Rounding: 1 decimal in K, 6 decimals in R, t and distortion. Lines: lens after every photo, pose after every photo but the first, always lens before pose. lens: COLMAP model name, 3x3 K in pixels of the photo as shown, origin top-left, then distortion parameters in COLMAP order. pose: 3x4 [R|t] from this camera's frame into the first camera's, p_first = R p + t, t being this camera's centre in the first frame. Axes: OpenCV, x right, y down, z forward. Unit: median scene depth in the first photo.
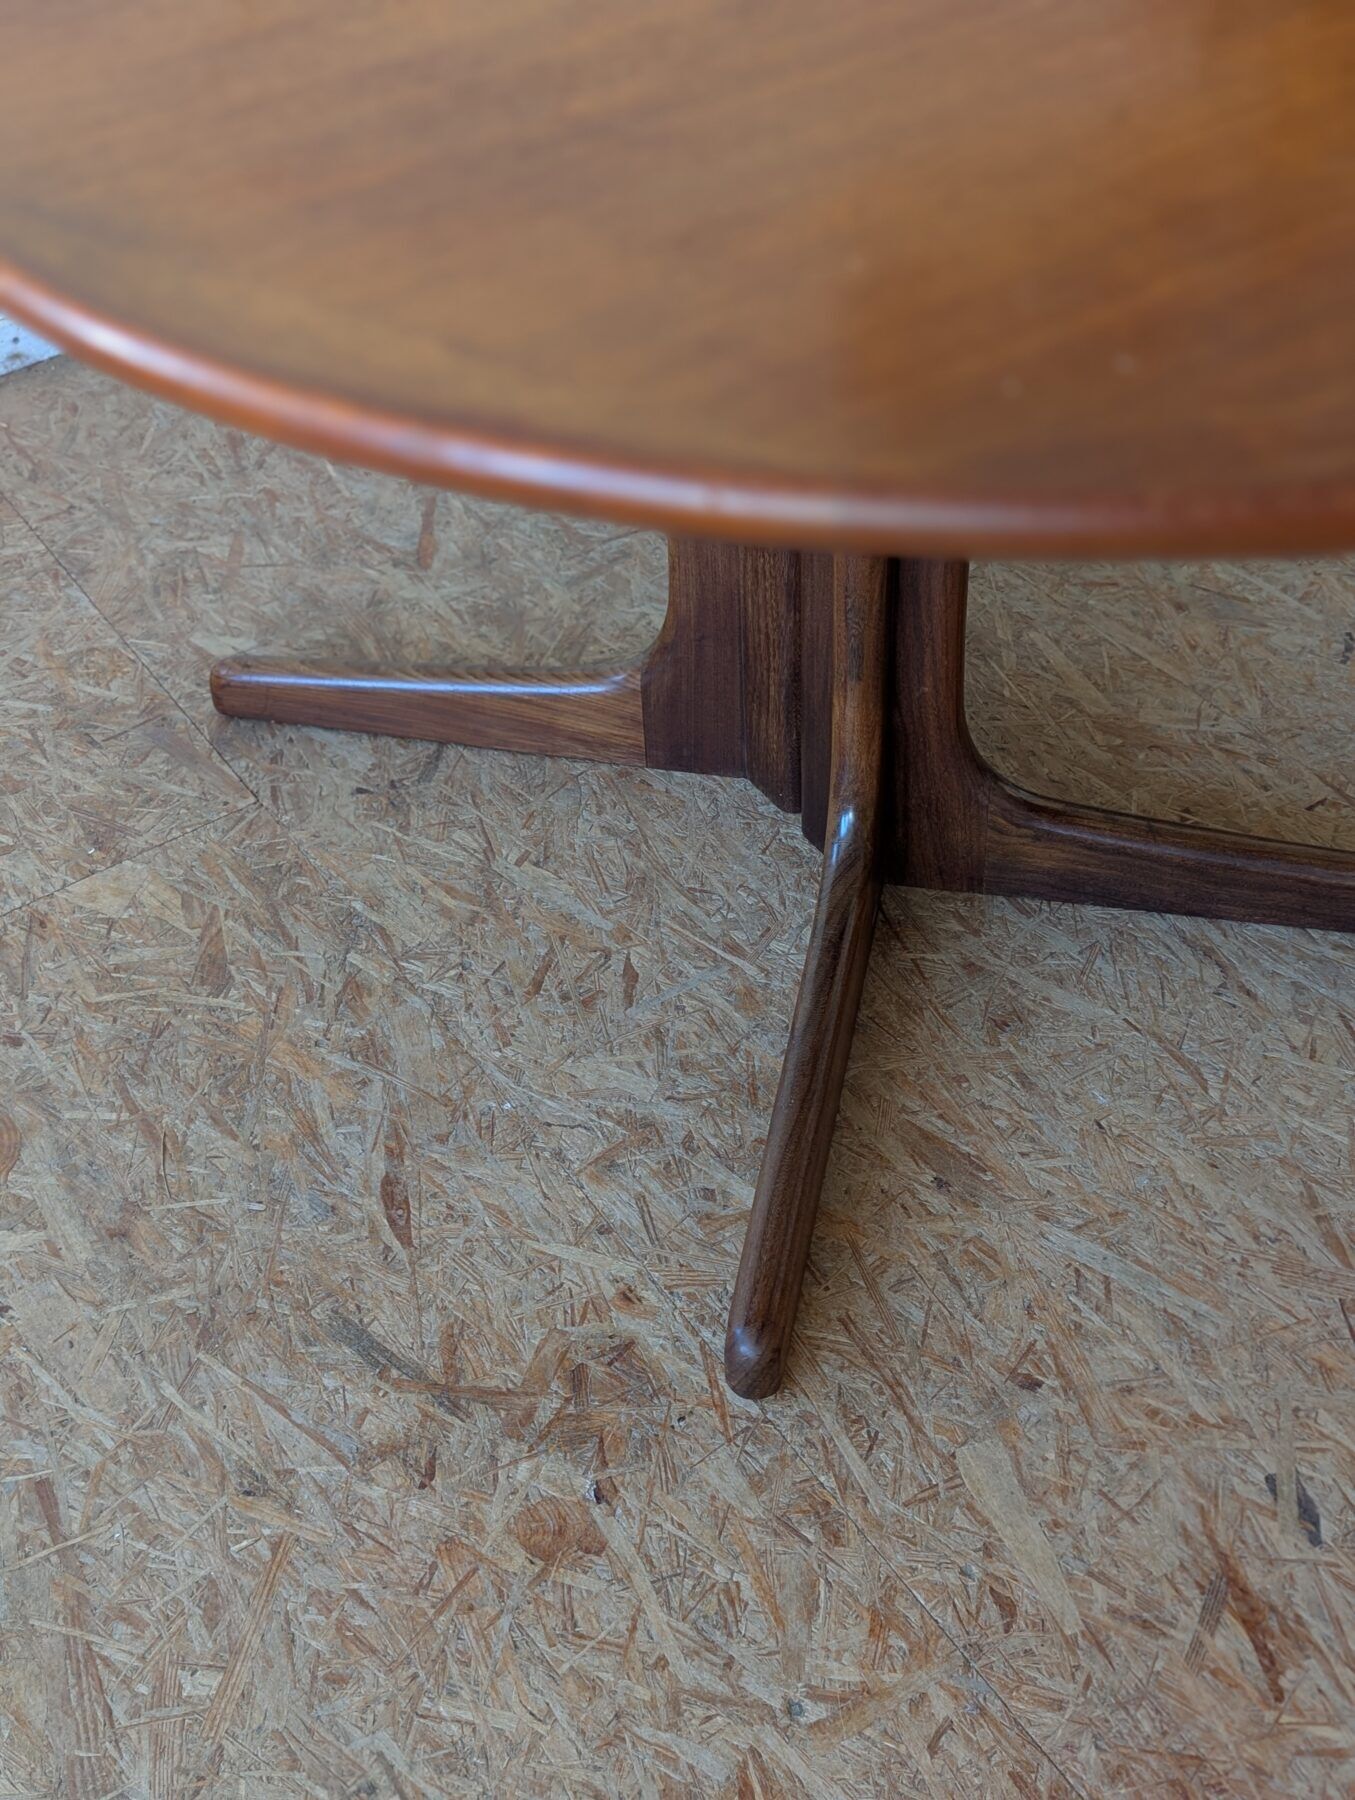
lens RADIAL K [[1975.9, 0, 684.1], [0, 1975.9, 904.6], [0, 0, 1]] dist [0.062196, -0.196861]
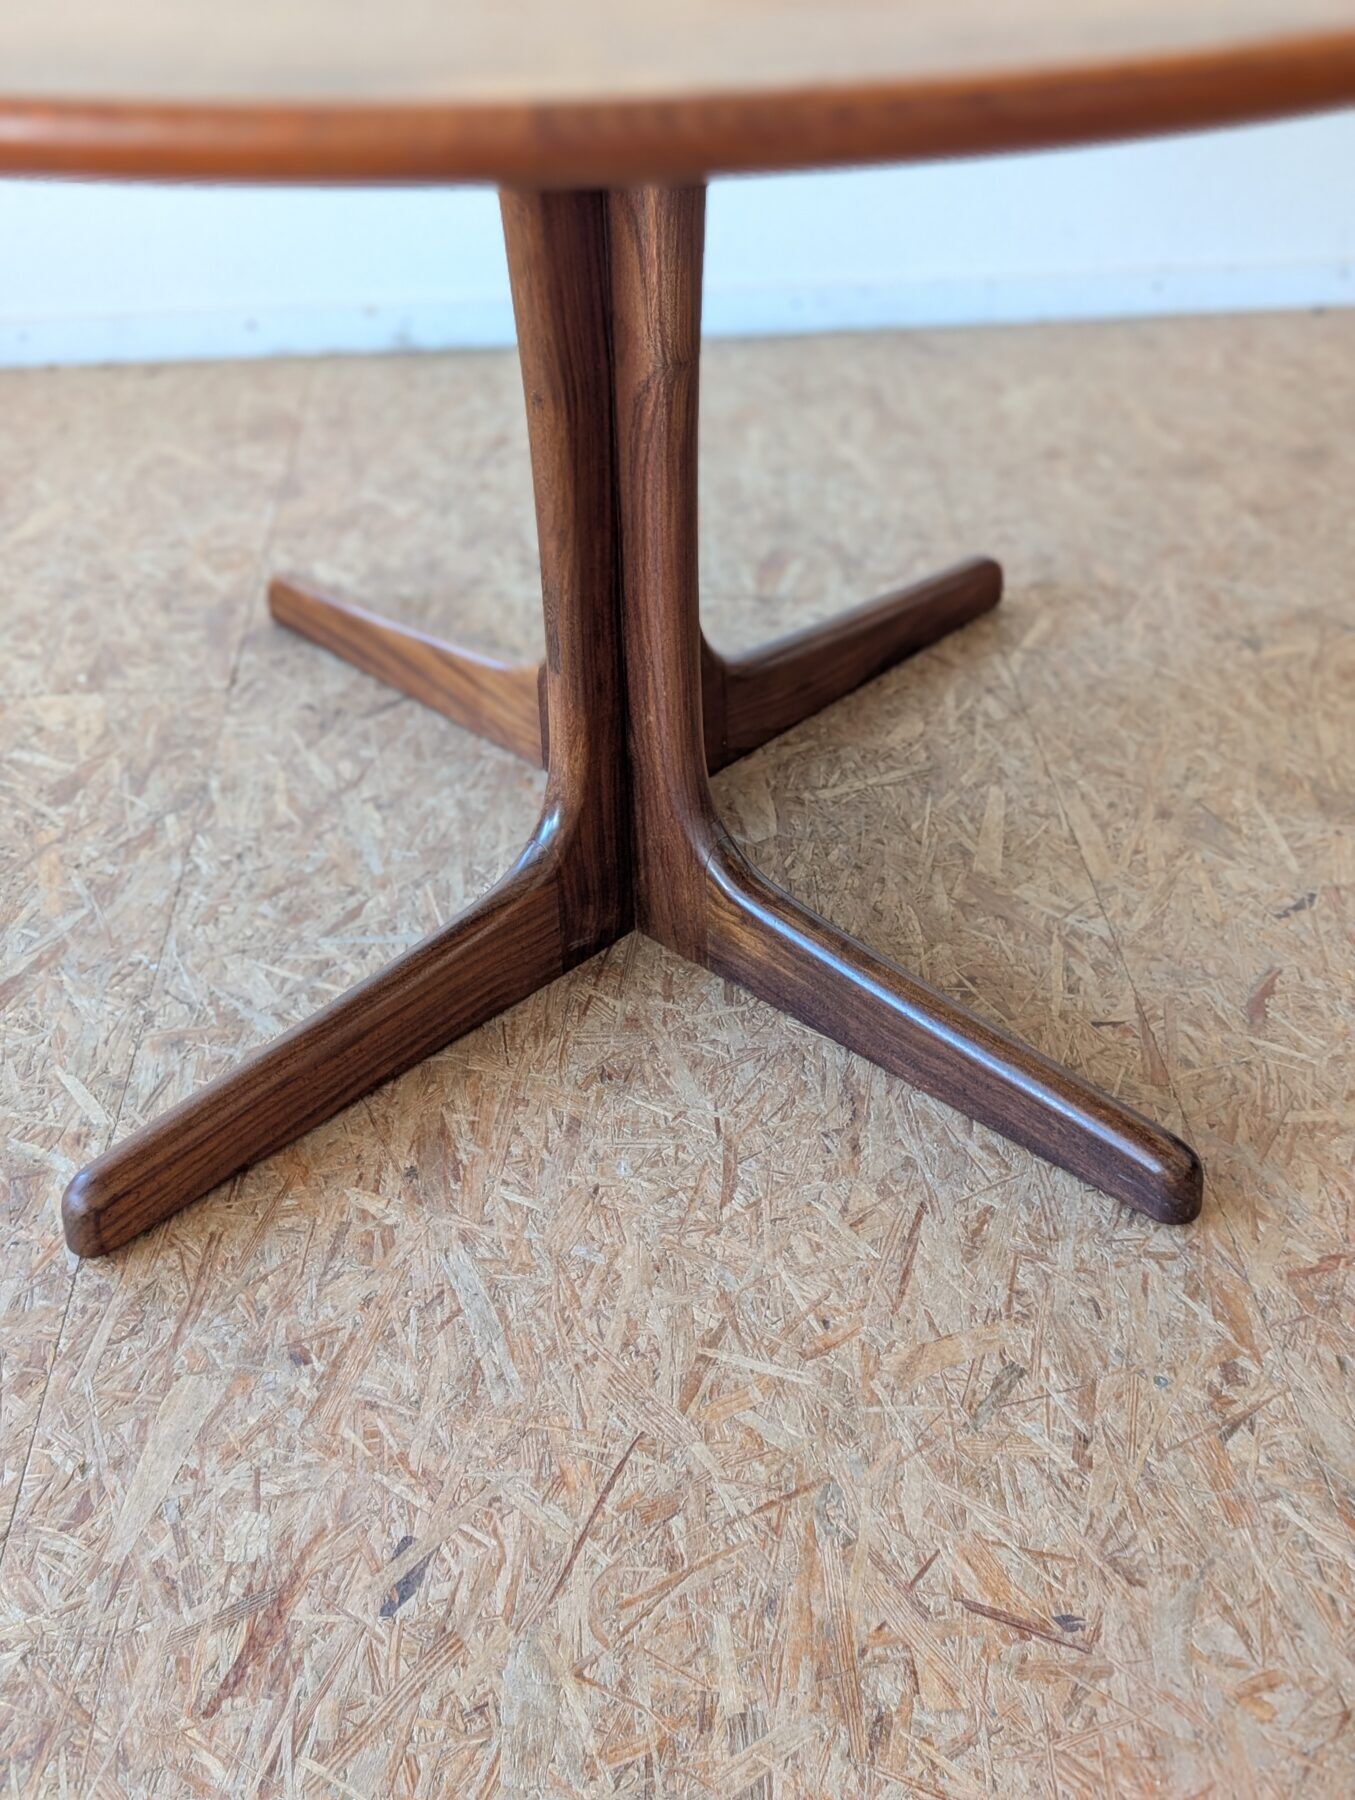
lens RADIAL K [[1985.6, 0, 689.6], [0, 1985.6, 900.4], [0, 0, 1]] dist [0.121198, -0.434476]
pose [[0.856679, 0.333139, -0.393851, 0.615361], [-0.379482, 0.924166, -0.043718, 0.010284], [0.349420, 0.186912, 0.918134, 0.141520]]
